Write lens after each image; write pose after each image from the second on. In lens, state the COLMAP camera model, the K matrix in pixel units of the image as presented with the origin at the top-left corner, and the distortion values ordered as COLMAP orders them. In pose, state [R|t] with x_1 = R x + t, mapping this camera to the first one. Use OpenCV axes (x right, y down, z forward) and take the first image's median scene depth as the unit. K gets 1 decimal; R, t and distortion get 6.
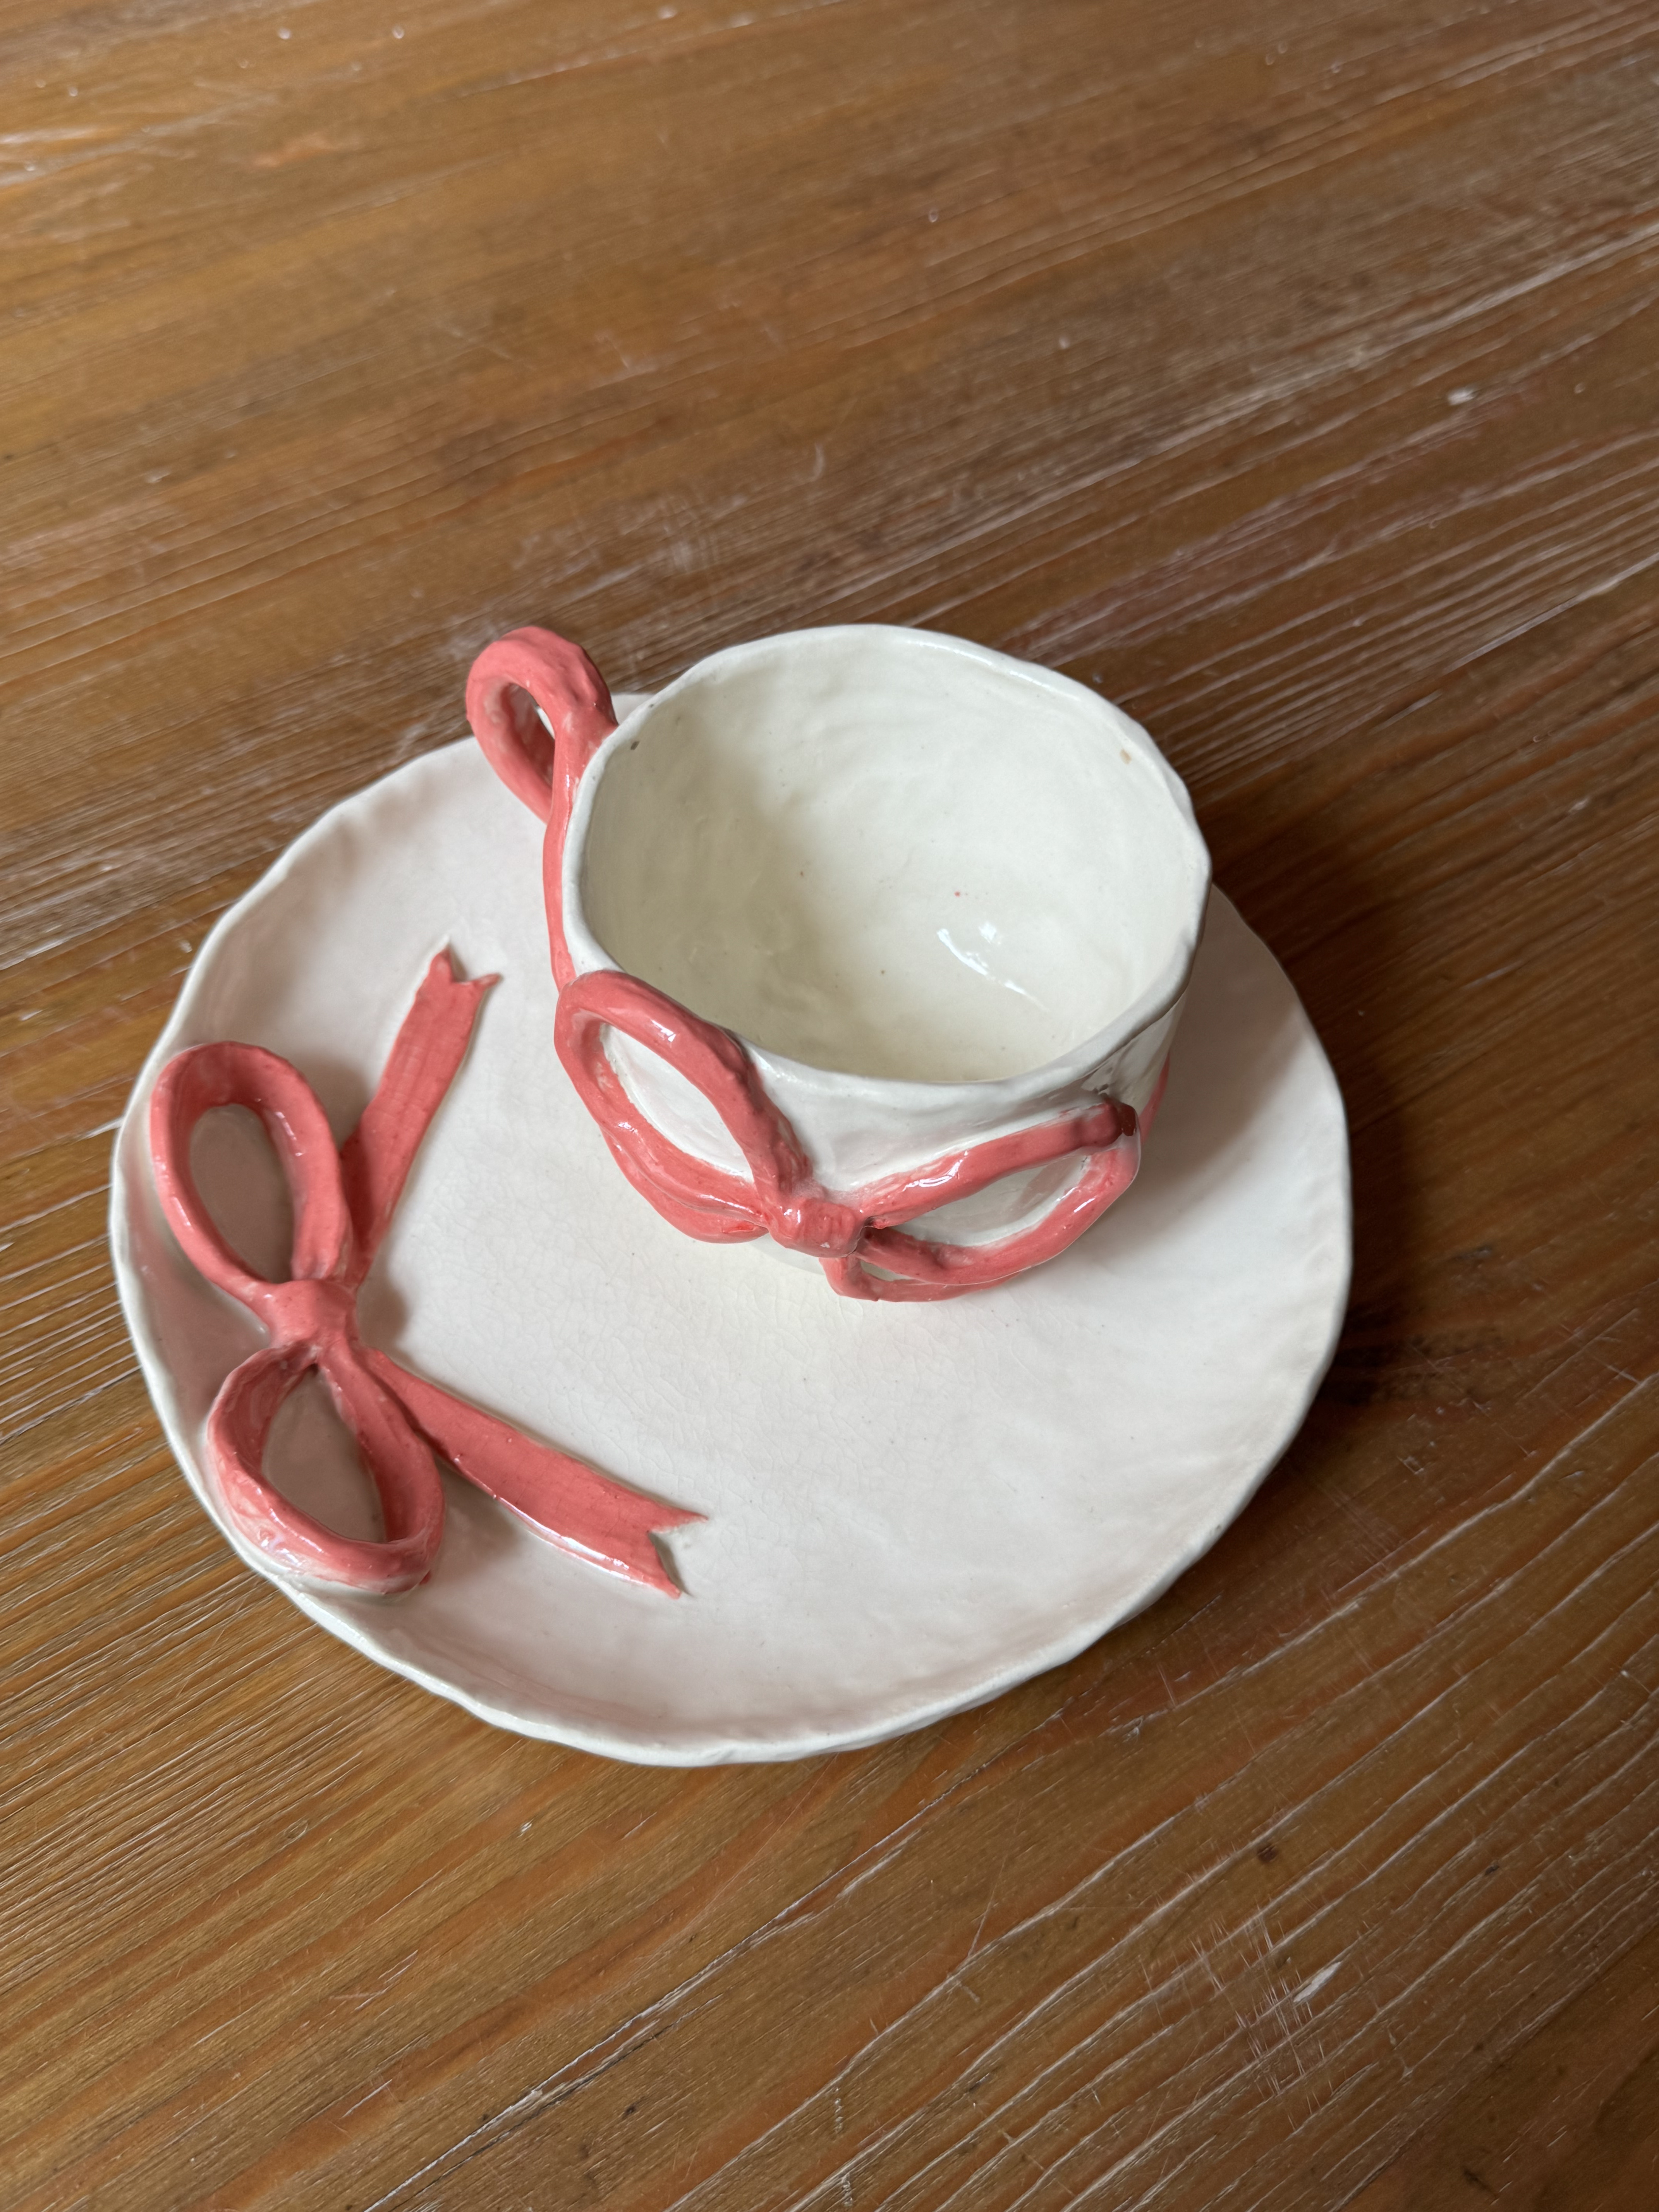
lens RADIAL K [[1983.1, 0, 823.7], [0, 1983.1, 1086.2], [0, 0, 1]] dist [0.017968, -0.051021]
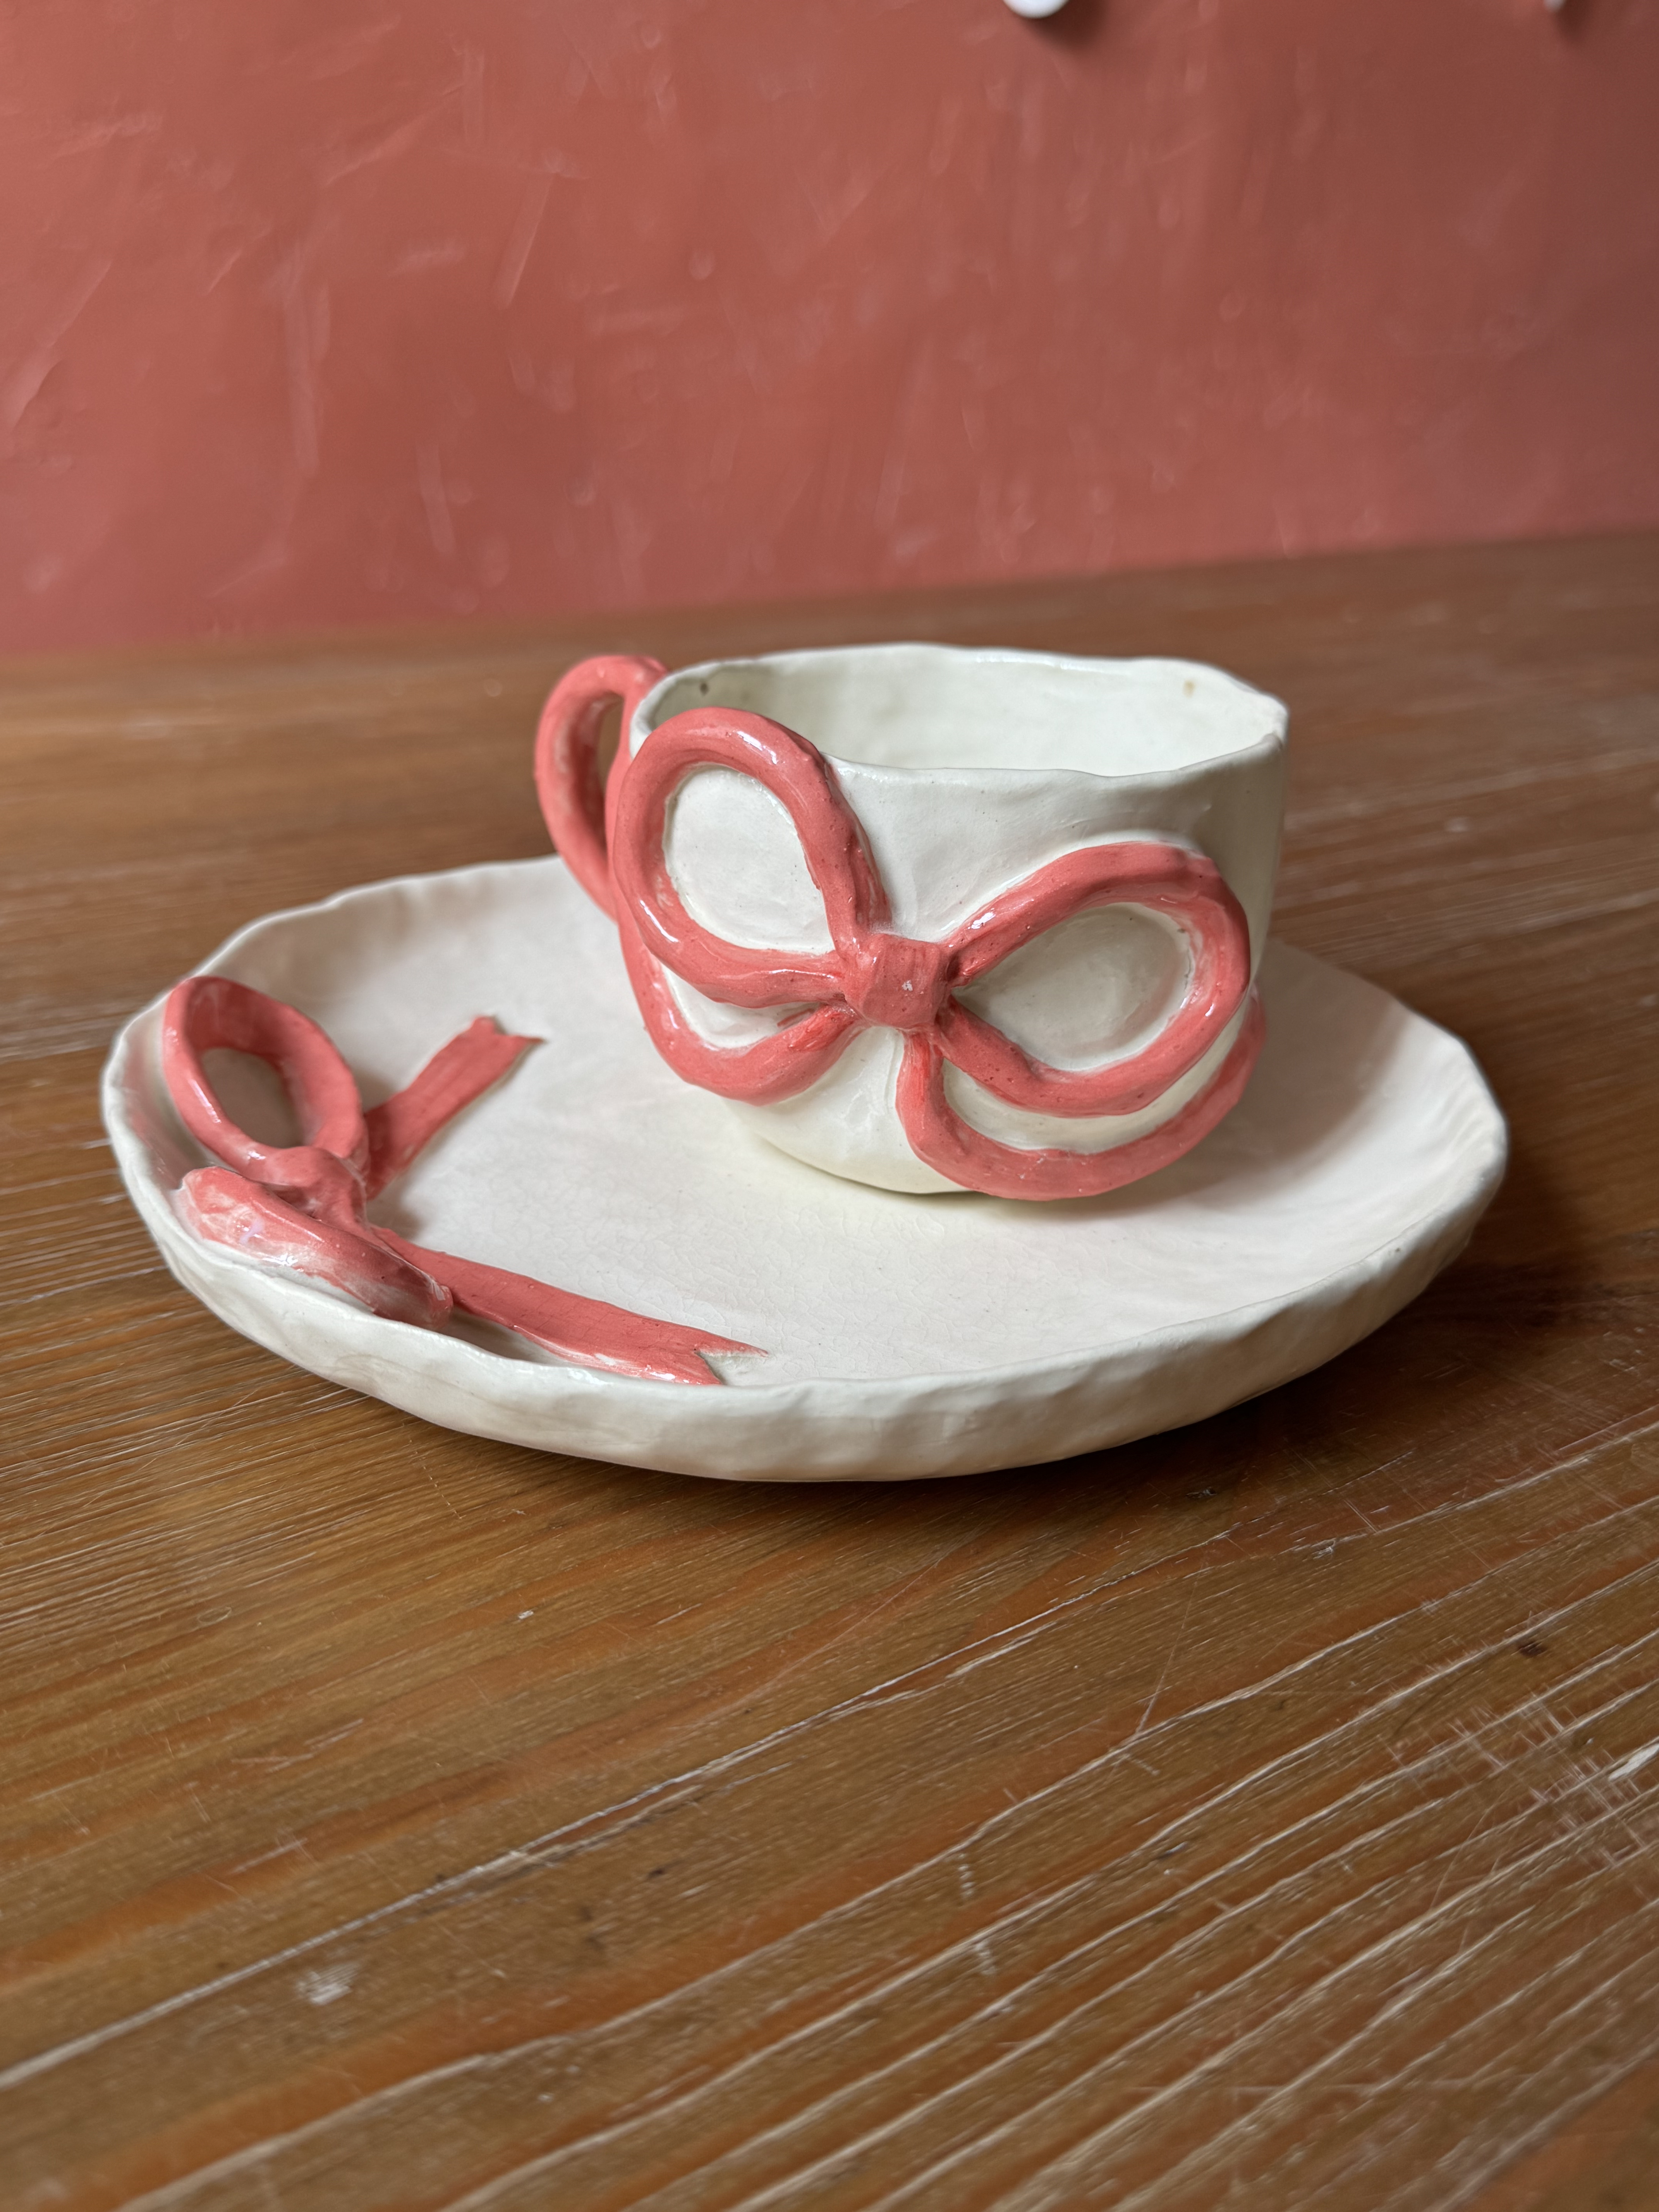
lens RADIAL K [[1983.1, 0, 826.3], [0, 1983.1, 1097.7], [0, 0, 1]] dist [0.017968, -0.051021]
pose [[0.999969, -0.006326, -0.004680, -0.032428], [0.003005, 0.856677, -0.515845, 0.589894], [0.007273, 0.515815, 0.856669, 0.265002]]
